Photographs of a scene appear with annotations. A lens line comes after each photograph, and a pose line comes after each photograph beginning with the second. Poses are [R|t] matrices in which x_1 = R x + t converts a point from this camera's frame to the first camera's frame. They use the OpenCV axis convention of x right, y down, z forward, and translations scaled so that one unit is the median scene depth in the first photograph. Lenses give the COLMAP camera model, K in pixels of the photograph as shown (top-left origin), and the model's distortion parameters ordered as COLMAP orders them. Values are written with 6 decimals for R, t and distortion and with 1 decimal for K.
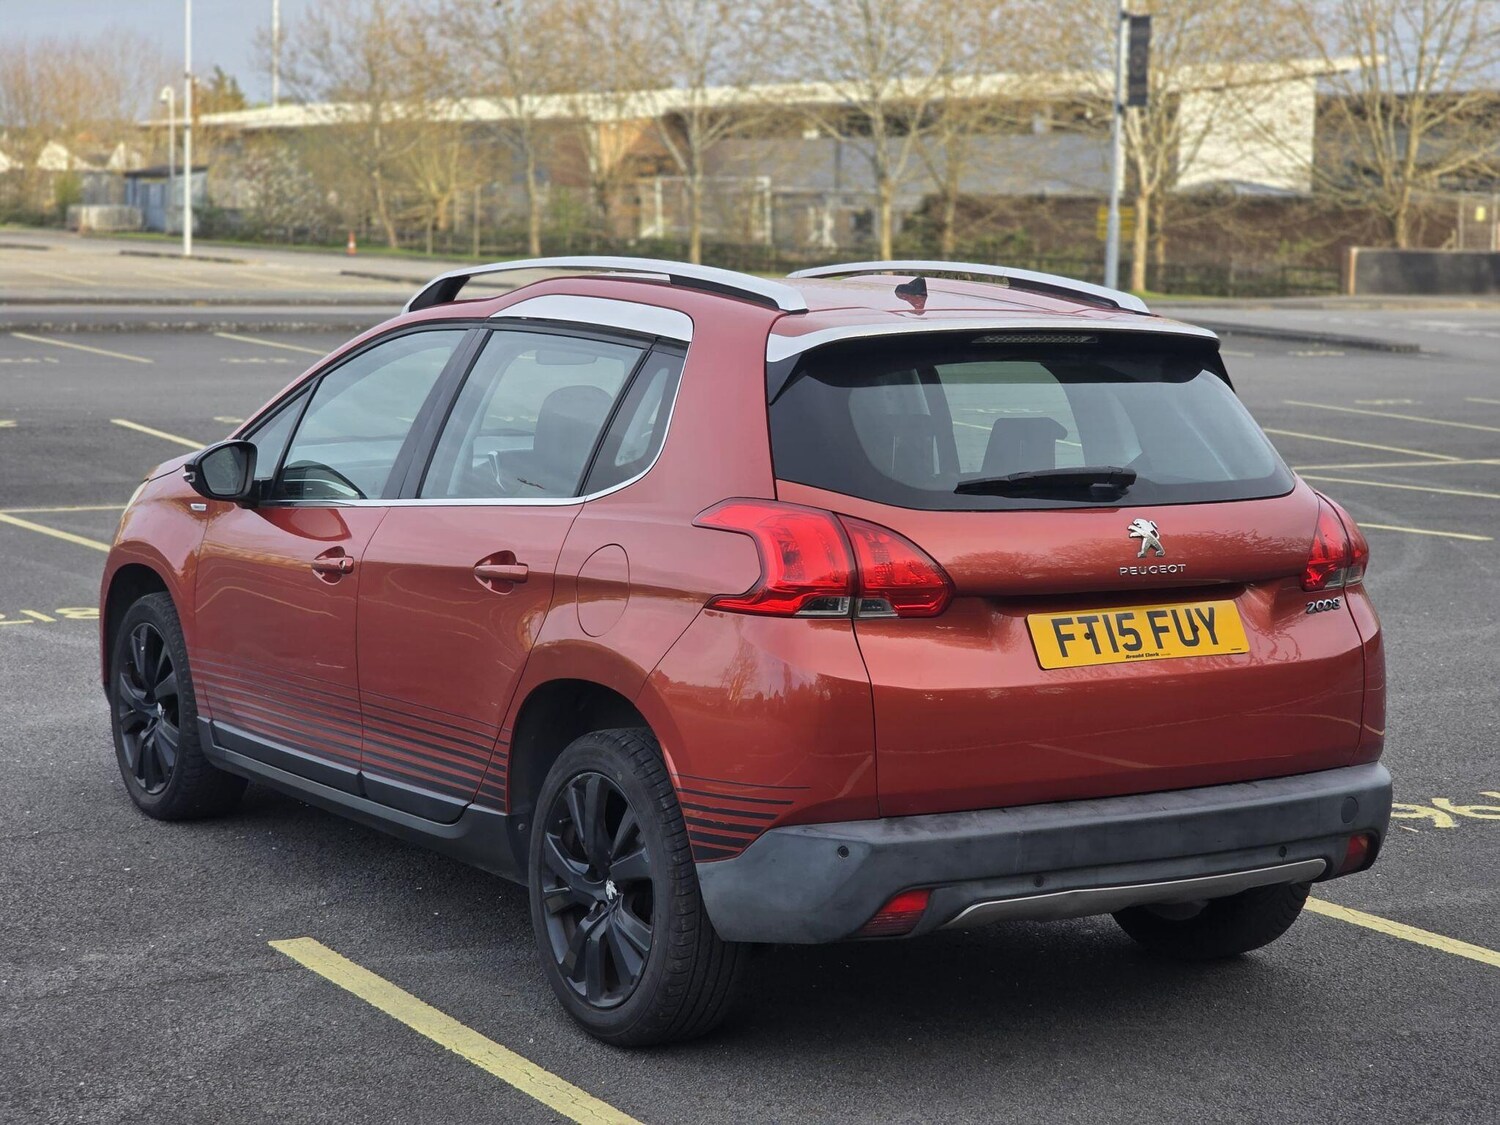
lens RADIAL K [[2775.4, 0, 755.9], [0, 2775.4, 611.6], [0, 0, 1]] dist [-0.117998, 1.463813]
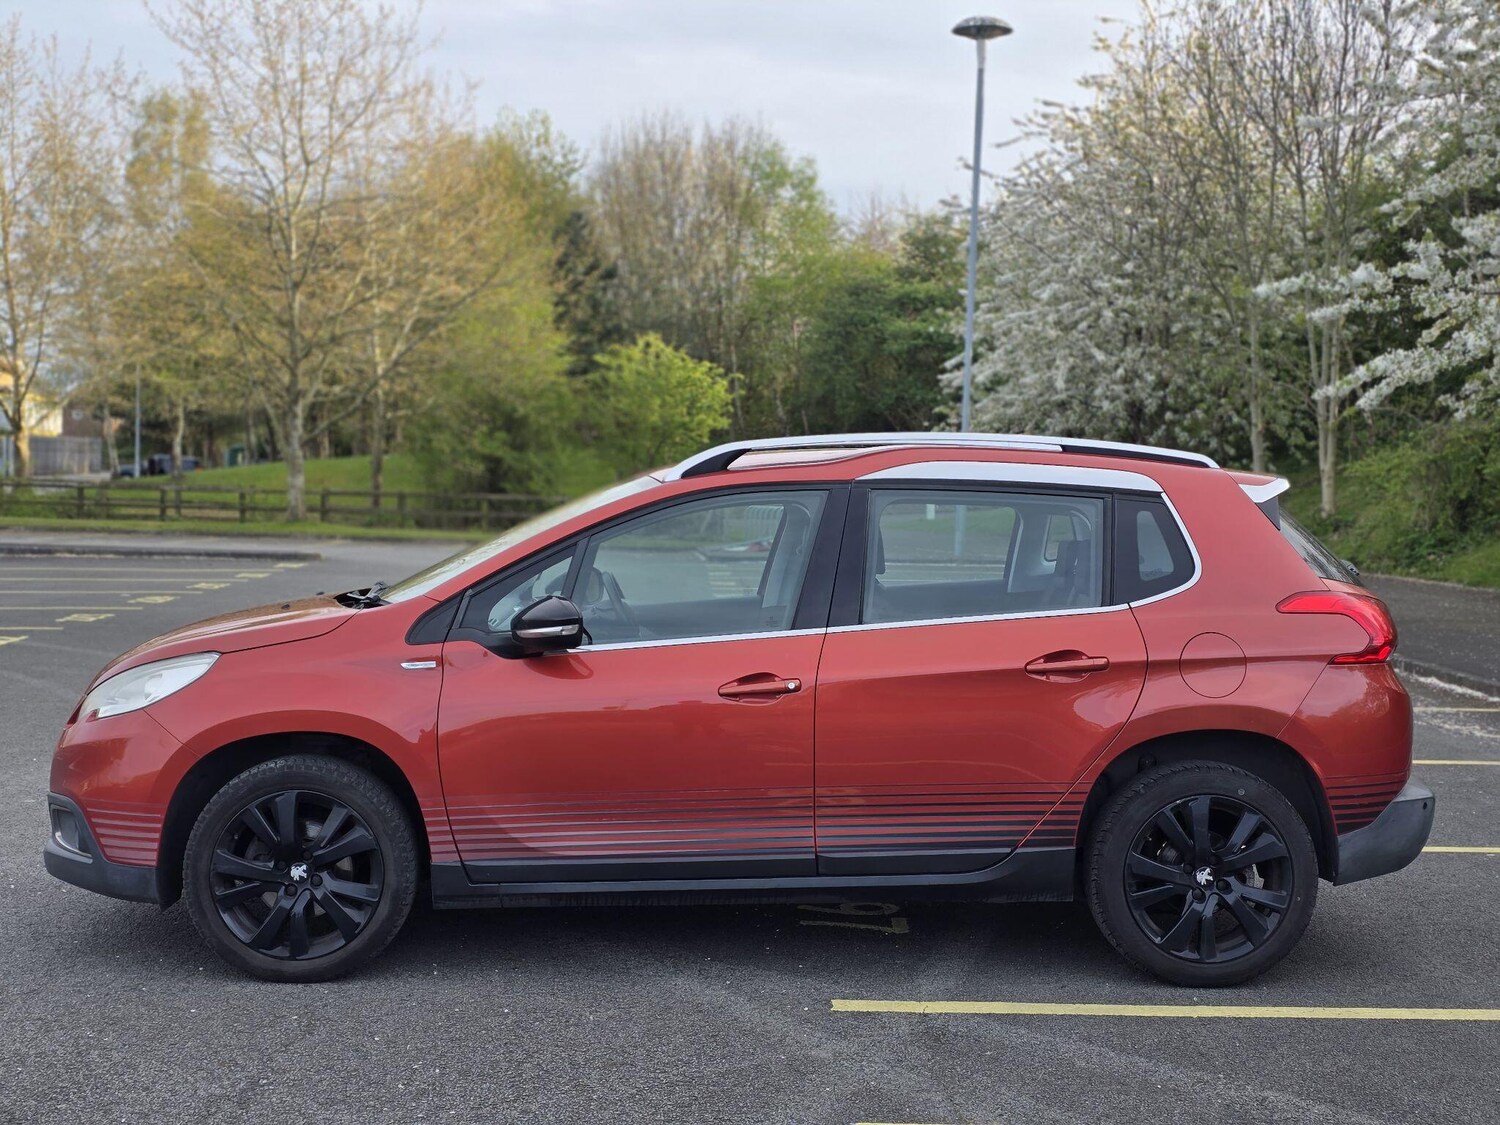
lens RADIAL K [[1944.1, 0, 803.0], [0, 1944.1, 563.3], [0, 0, 1]] dist [0.167120, -0.358520]
pose [[0.501778, -0.053532, 0.863338, -0.882177], [0.101211, 0.994861, 0.002863, -0.072442], [-0.859055, 0.085943, 0.504617, 0.569650]]
